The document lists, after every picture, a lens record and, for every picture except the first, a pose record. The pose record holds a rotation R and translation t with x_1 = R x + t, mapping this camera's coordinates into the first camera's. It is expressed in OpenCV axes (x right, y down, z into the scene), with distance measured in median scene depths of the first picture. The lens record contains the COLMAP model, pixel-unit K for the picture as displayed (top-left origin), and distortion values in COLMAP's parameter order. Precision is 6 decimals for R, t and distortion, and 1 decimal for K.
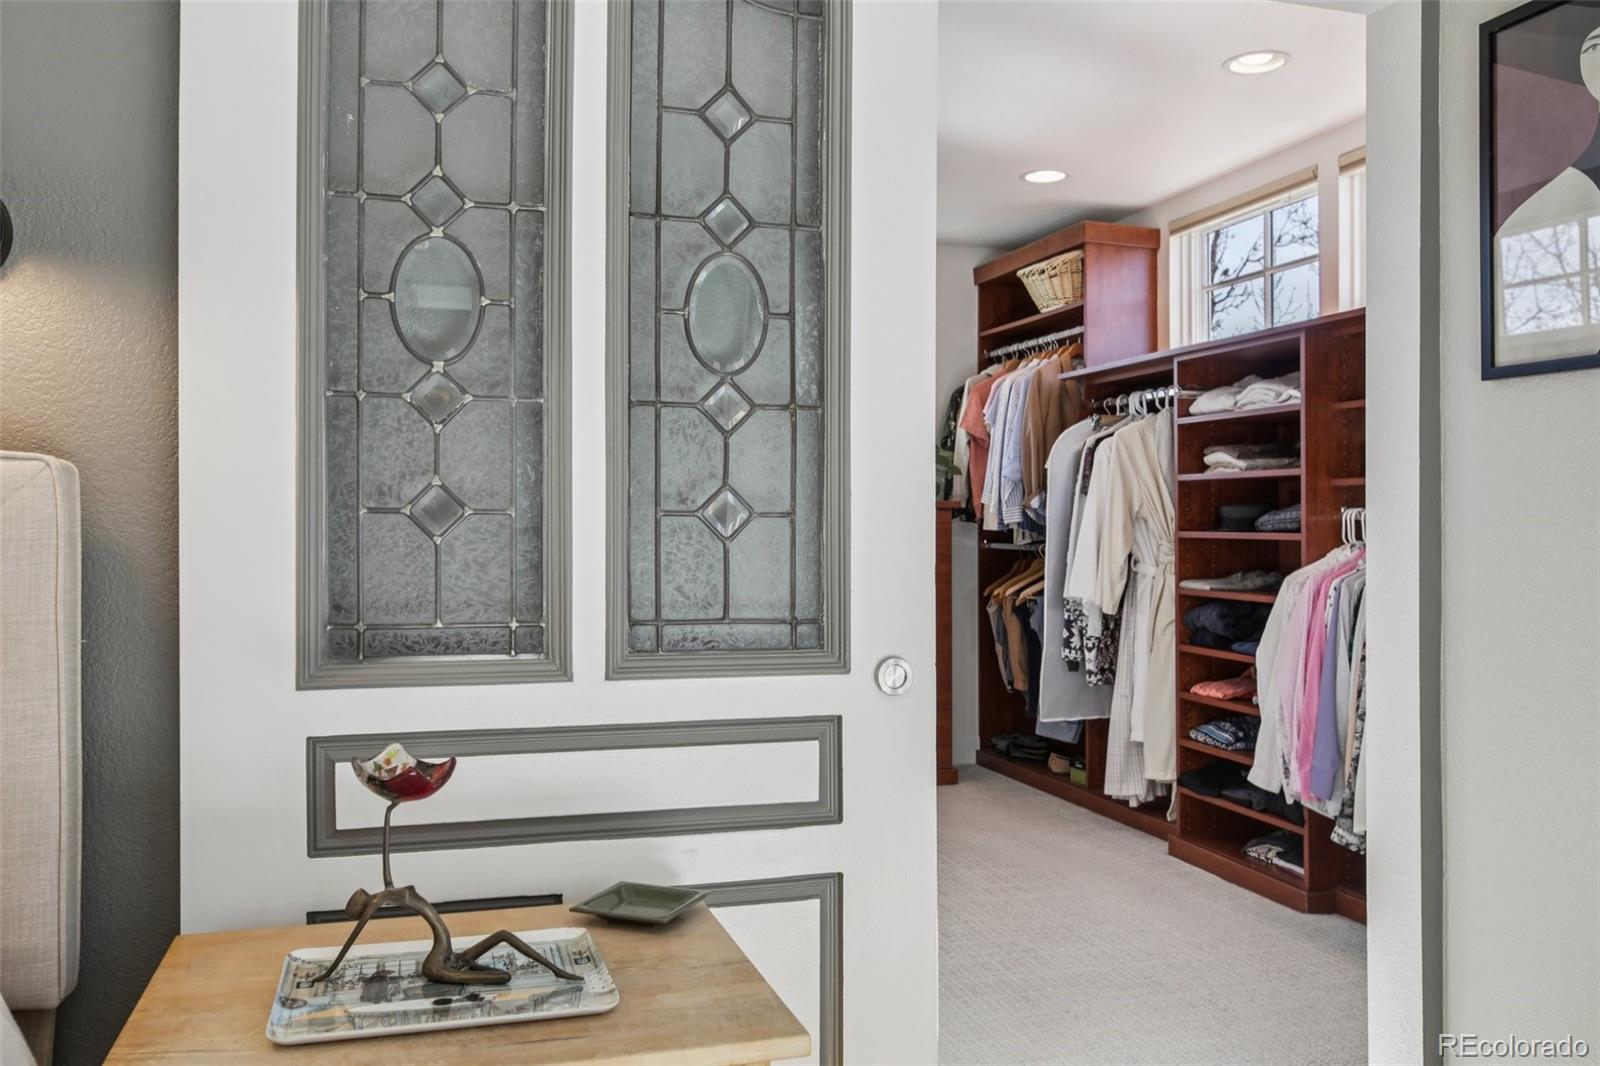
lens RADIAL K [[1317.9, 0, 784.5], [0, 1317.9, 527.2], [0, 0, 1]] dist [0.005112, -0.018025]
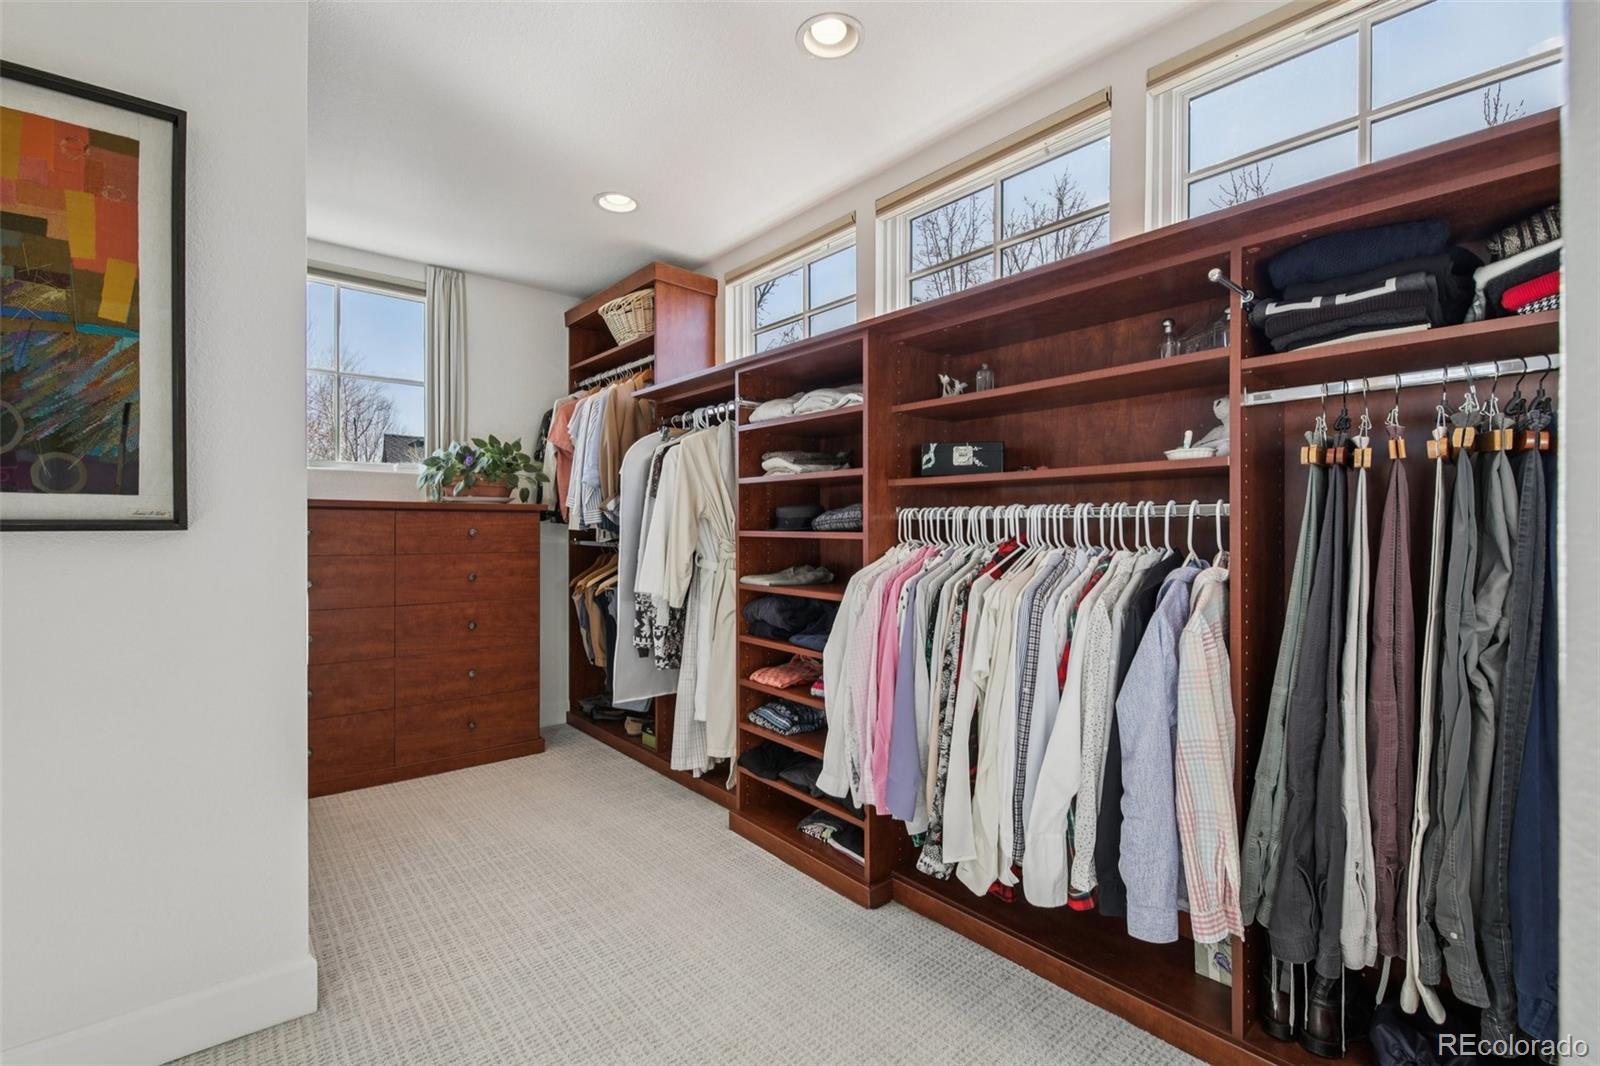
lens RADIAL K [[697.1, 0, 799.2], [0, 697.1, 522.5], [0, 0, 1]] dist [0.013003, -0.005881]
pose [[0.913409, 0.003762, 0.407026, 0.113886], [-0.000014, 0.999958, -0.009212, 0.001835], [-0.407044, 0.008409, 0.913370, 0.470367]]
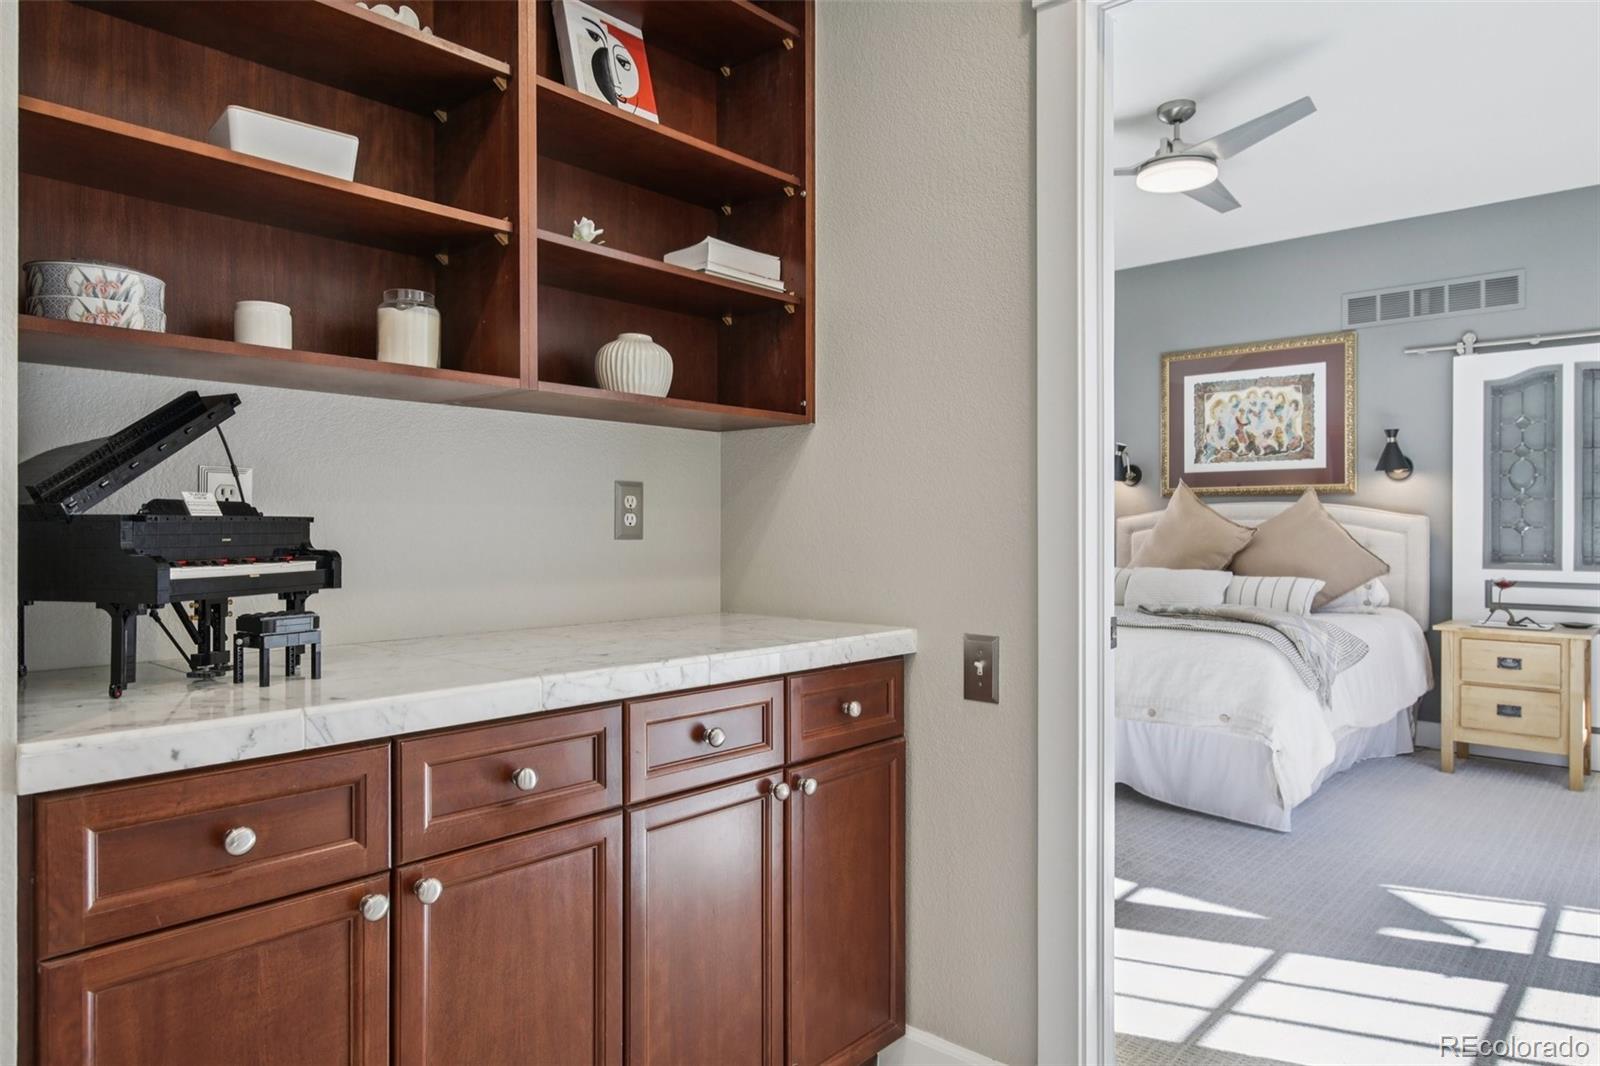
lens RADIAL K [[997.2, 0, 759.9], [0, 997.2, 534.2], [0, 0, 1]] dist [-0.032380, 0.007066]
pose [[0.491029, 0.003648, -0.871136, 0.447611], [-0.002147, 0.999993, 0.002977, 0.002299], [0.871141, 0.000408, 0.491033, -0.931230]]
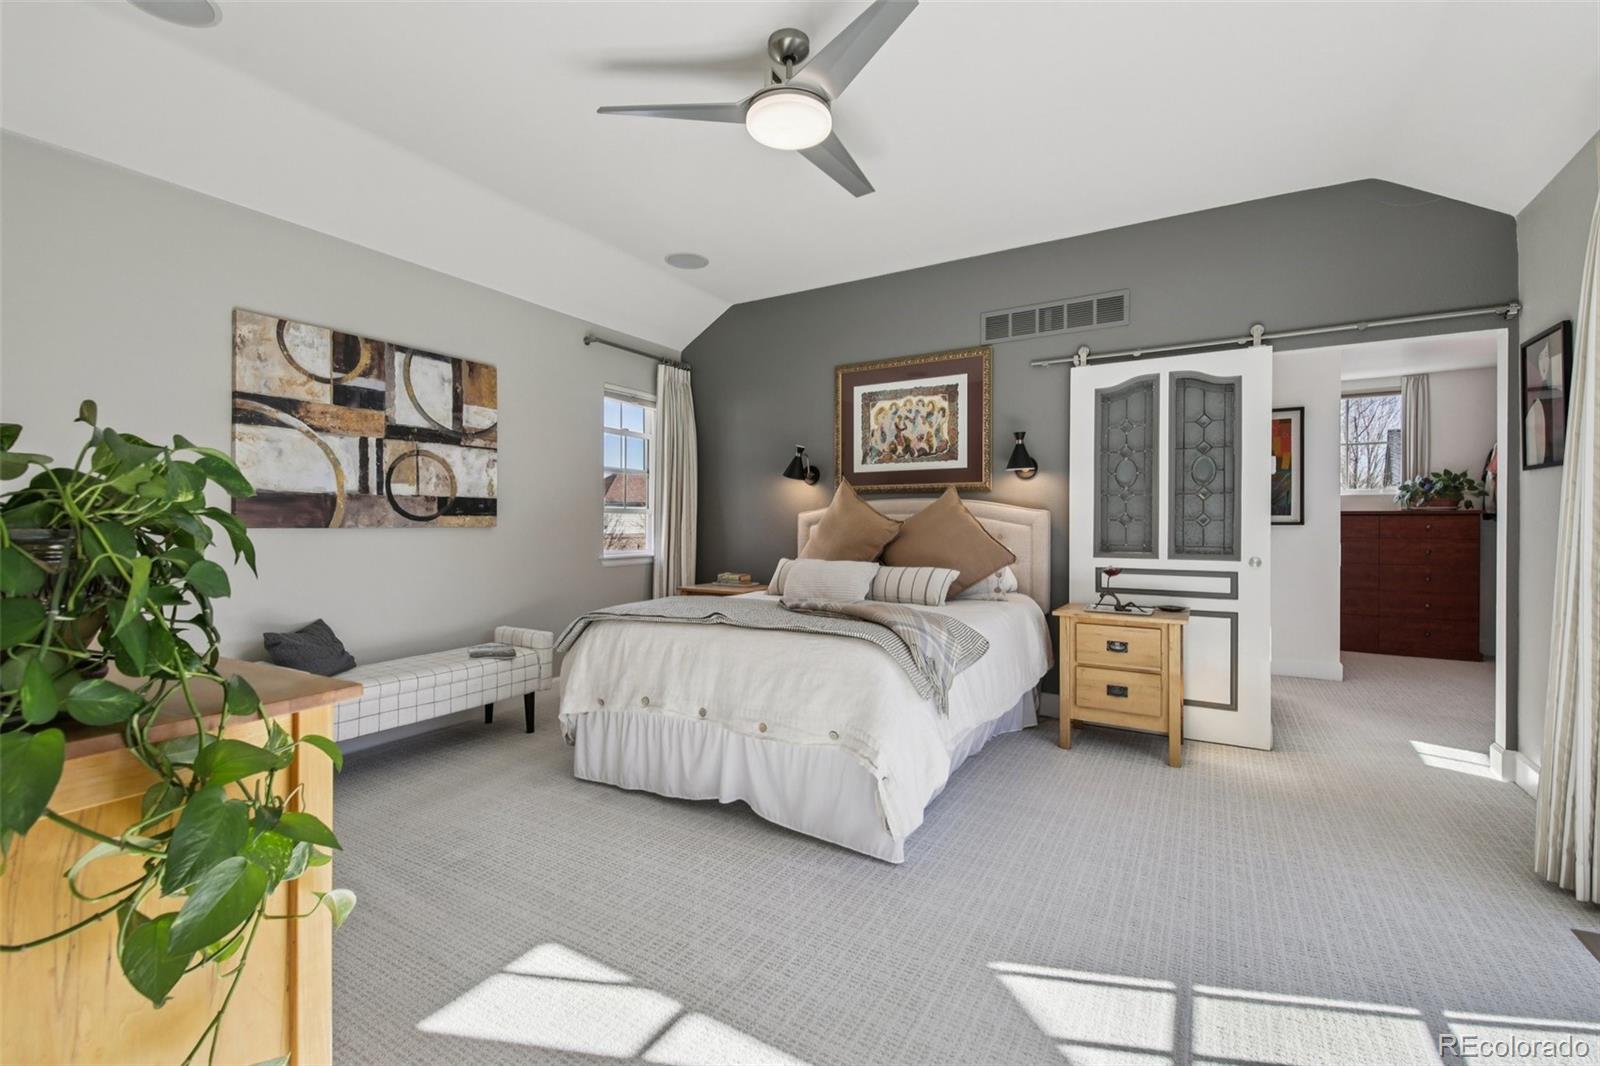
lens RADIAL K [[697.1, 0, 784.8], [0, 697.1, 534.4], [0, 0, 1]] dist [0.013003, -0.005881]
pose [[0.672591, 0.008317, -0.739968, 0.268876], [0.000363, 0.999933, 0.011568, 0.003670], [0.740014, -0.008049, 0.672543, -0.548125]]
